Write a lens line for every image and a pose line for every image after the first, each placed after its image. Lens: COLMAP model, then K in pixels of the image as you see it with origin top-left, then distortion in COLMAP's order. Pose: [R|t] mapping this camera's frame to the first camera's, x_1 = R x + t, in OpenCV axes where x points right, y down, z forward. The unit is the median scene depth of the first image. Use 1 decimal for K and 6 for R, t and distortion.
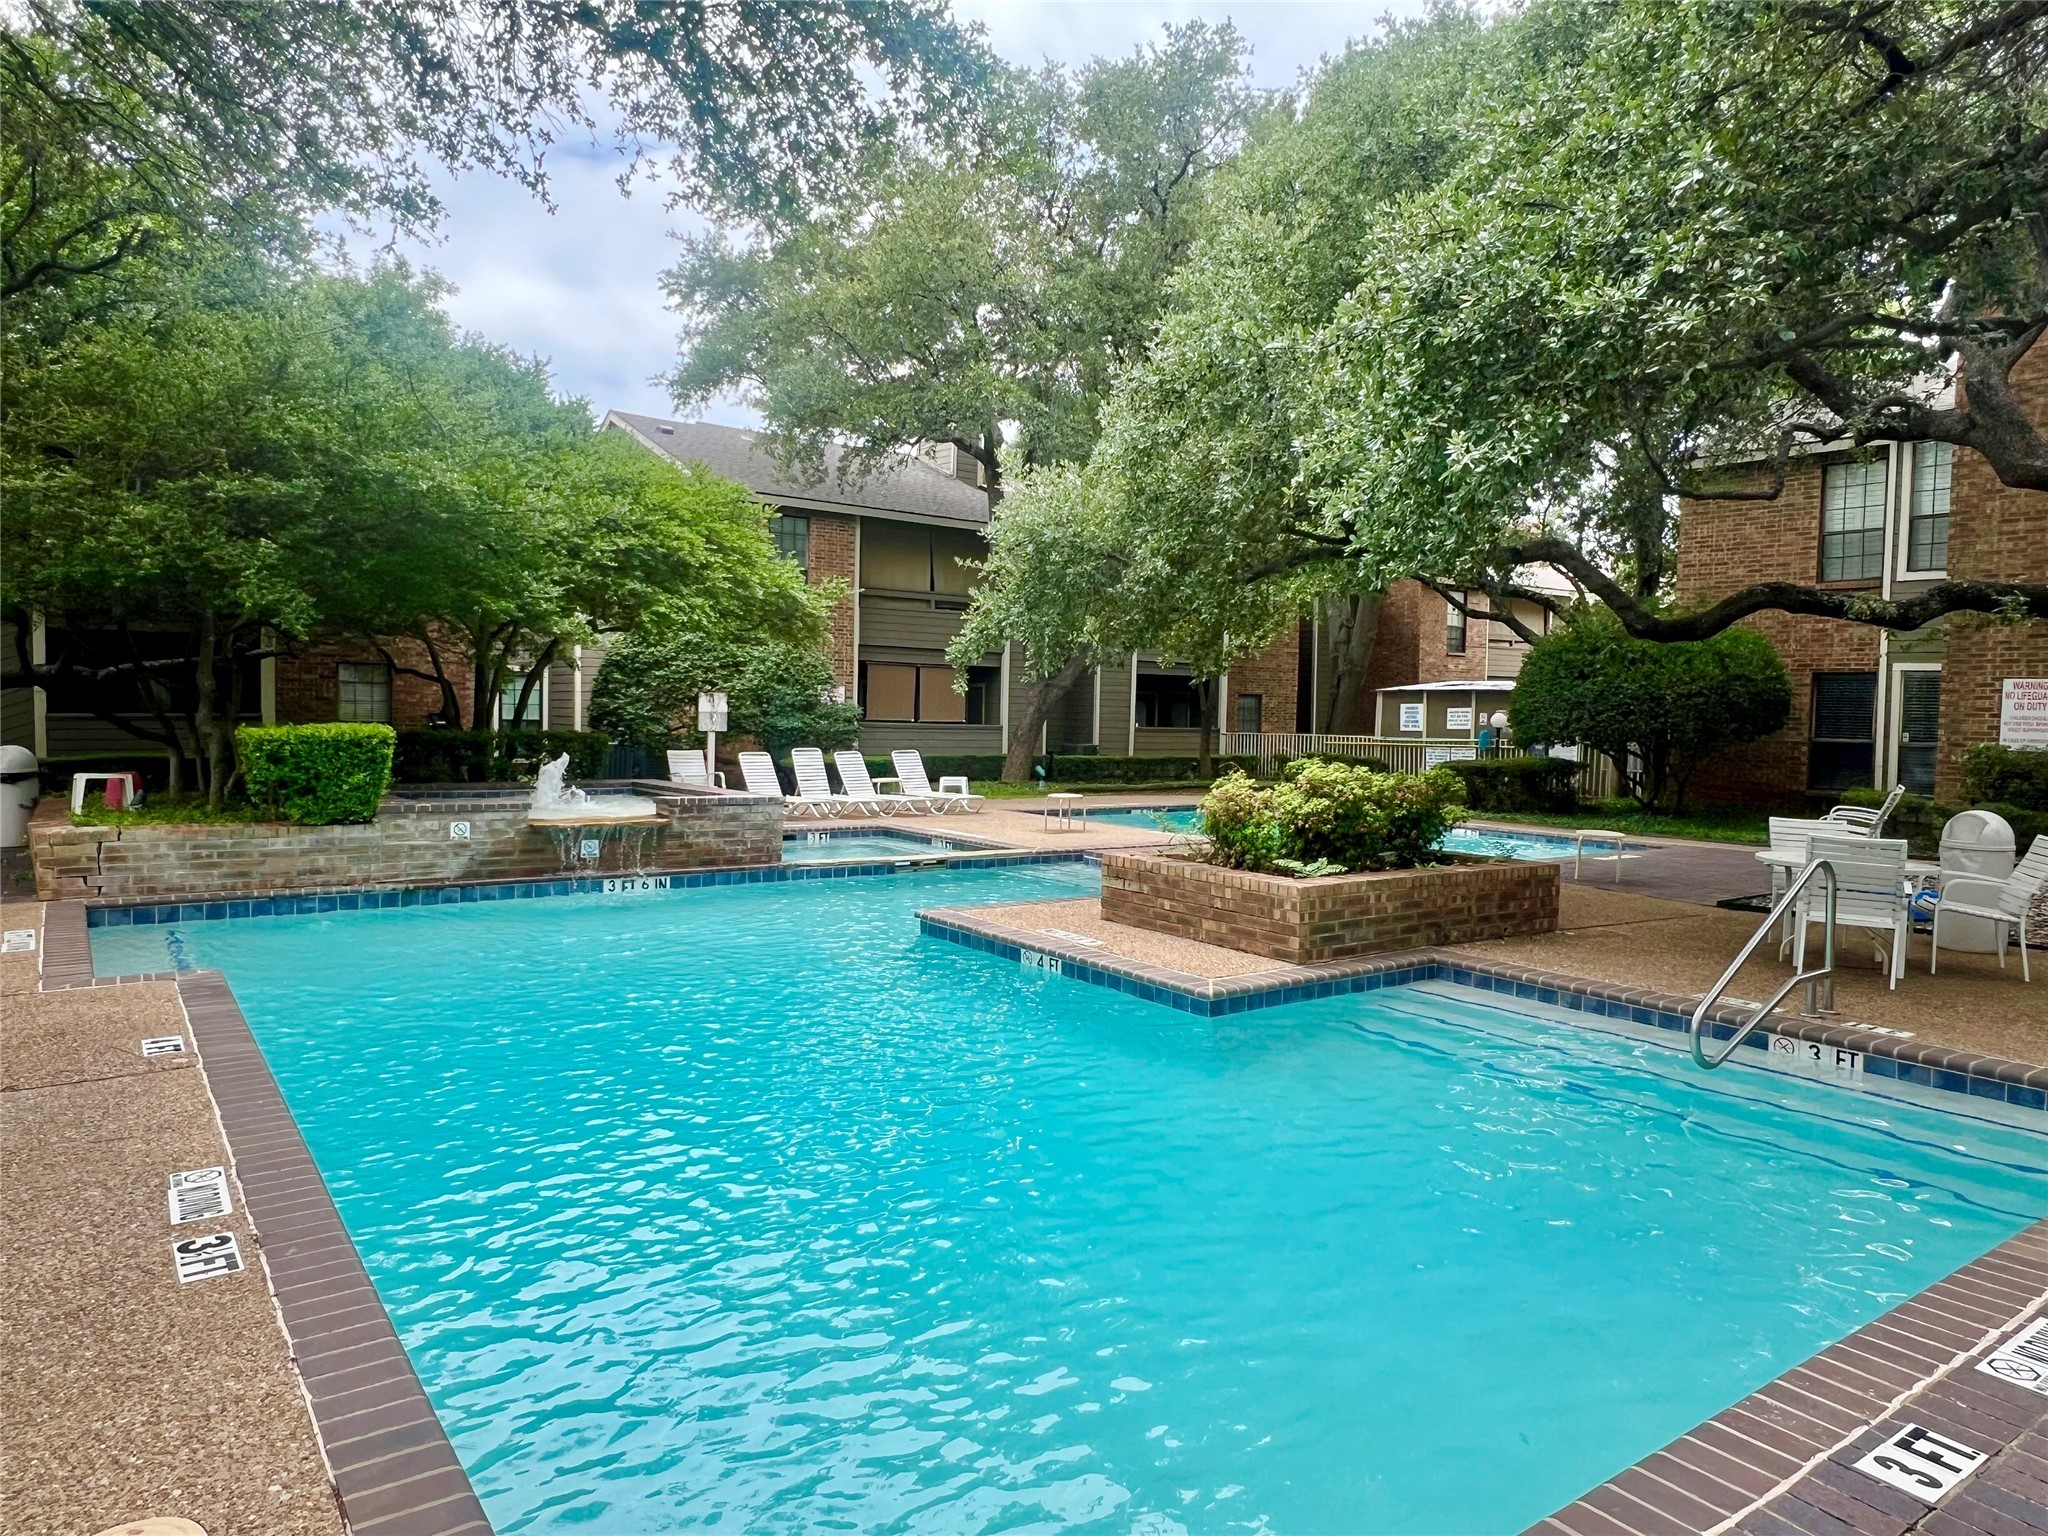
lens RADIAL K [[1324.8, 0, 1020.9], [0, 1324.8, 772.6], [0, 0, 1]] dist [-0.004901, -0.001172]
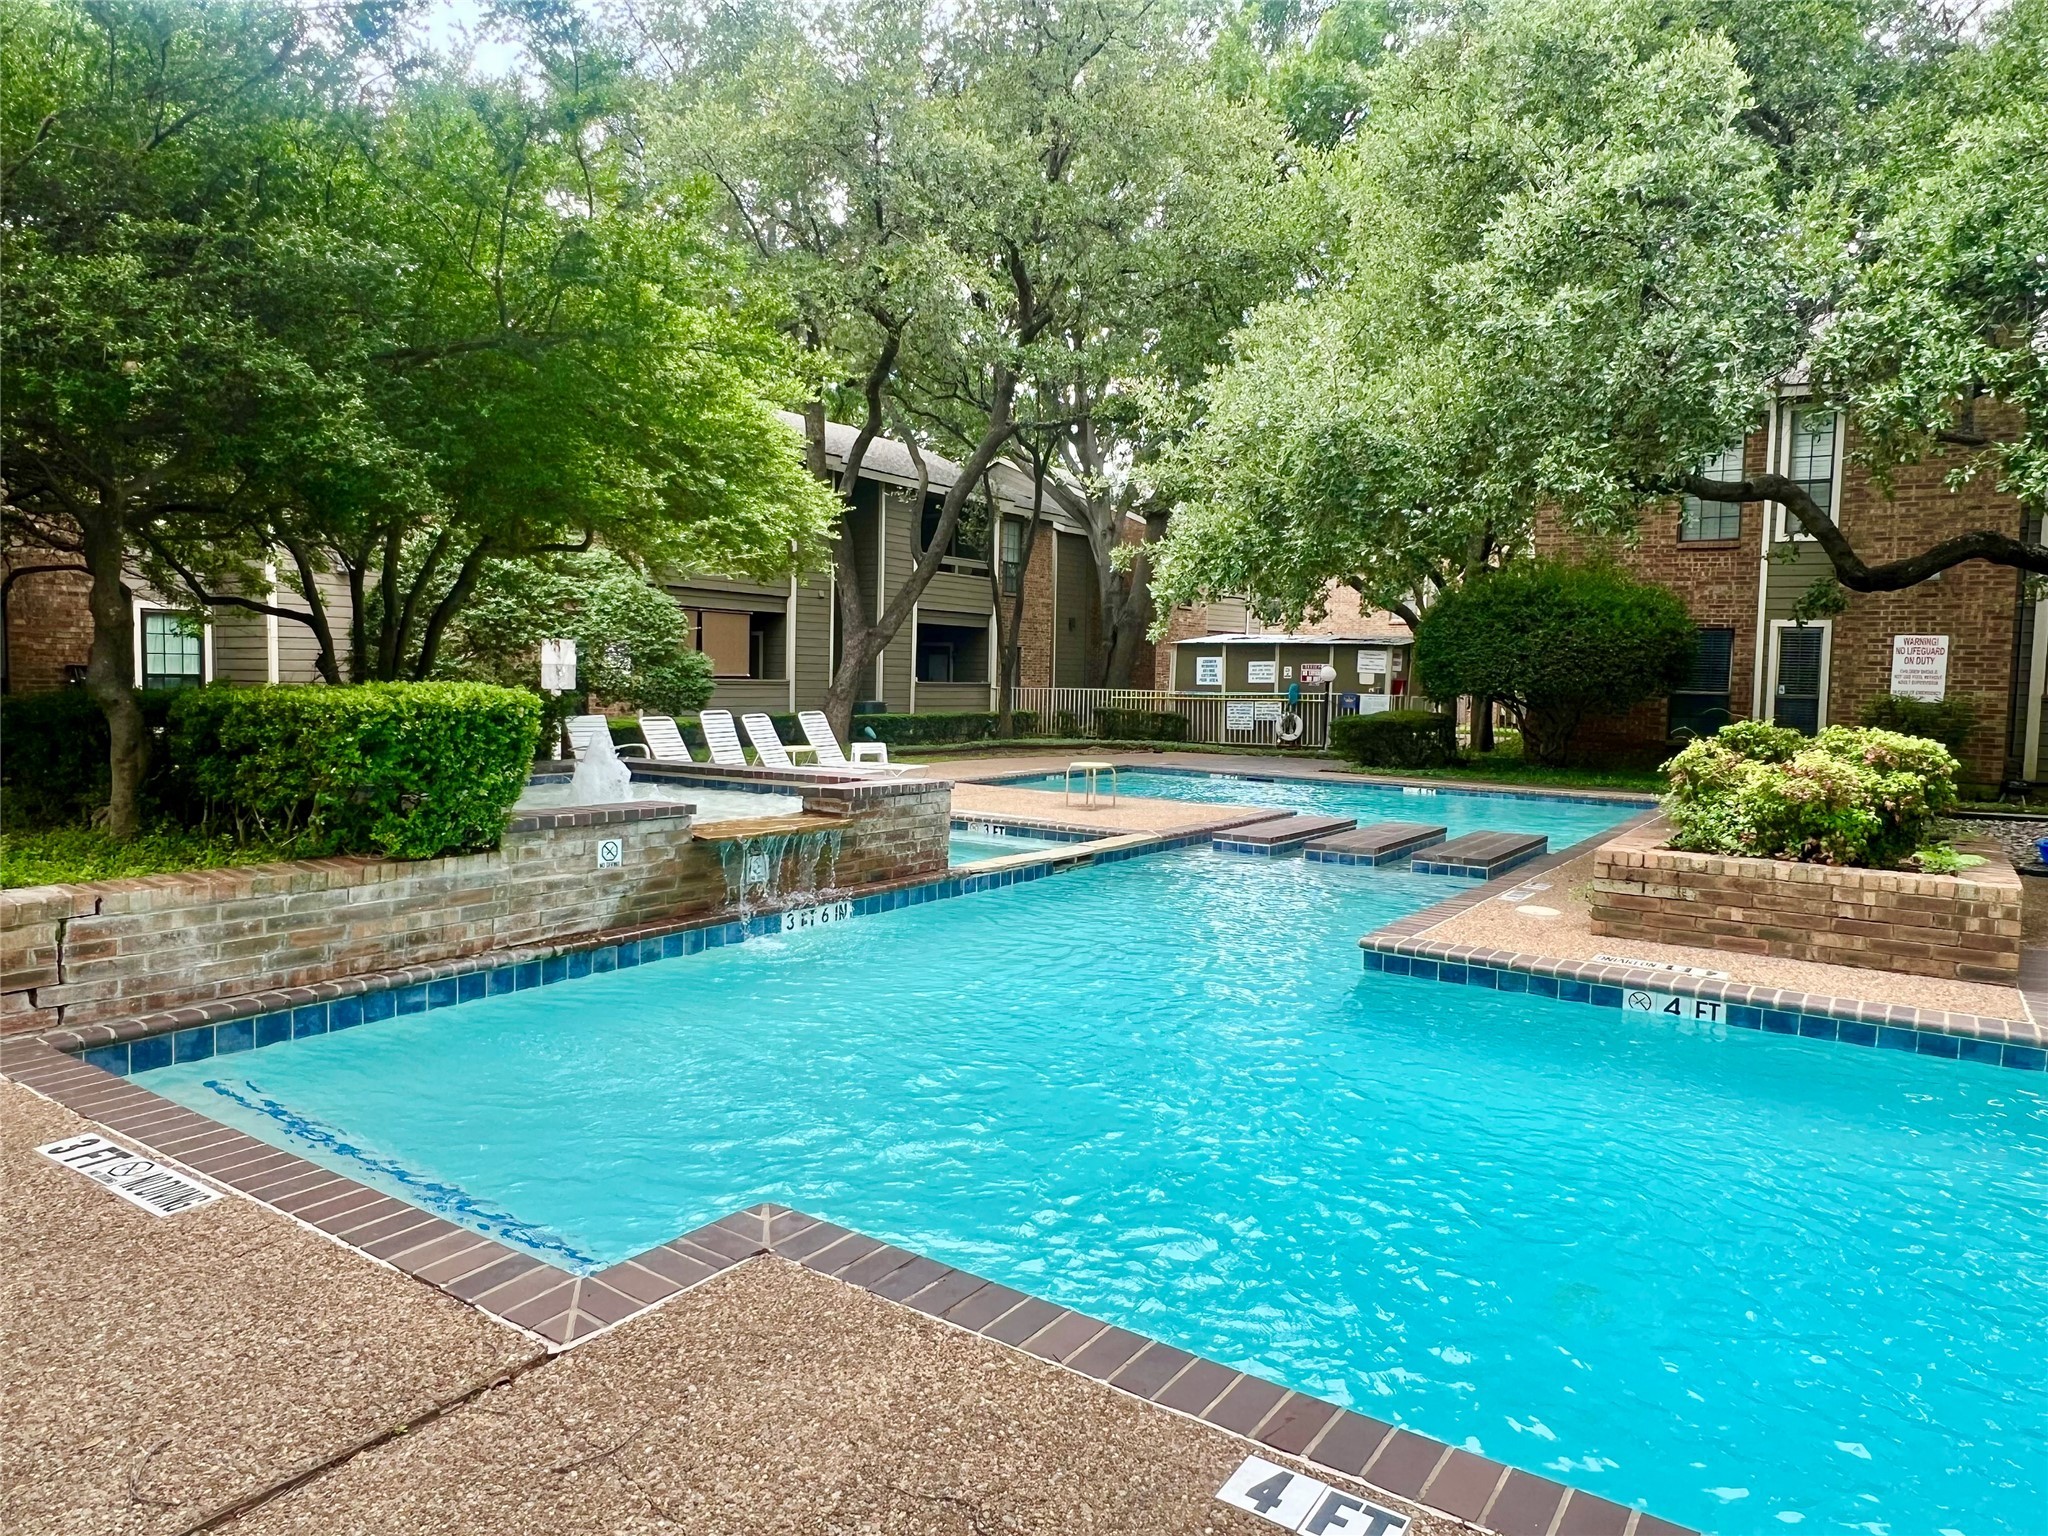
lens RADIAL K [[1324.8, 0, 1024.7], [0, 1324.8, 762.4], [0, 0, 1]] dist [-0.004901, -0.001172]
pose [[0.941000, -0.023483, 0.337592, -0.432271], [0.014291, 0.999457, 0.029687, -0.014098], [-0.338106, -0.023111, 0.940824, 0.334788]]
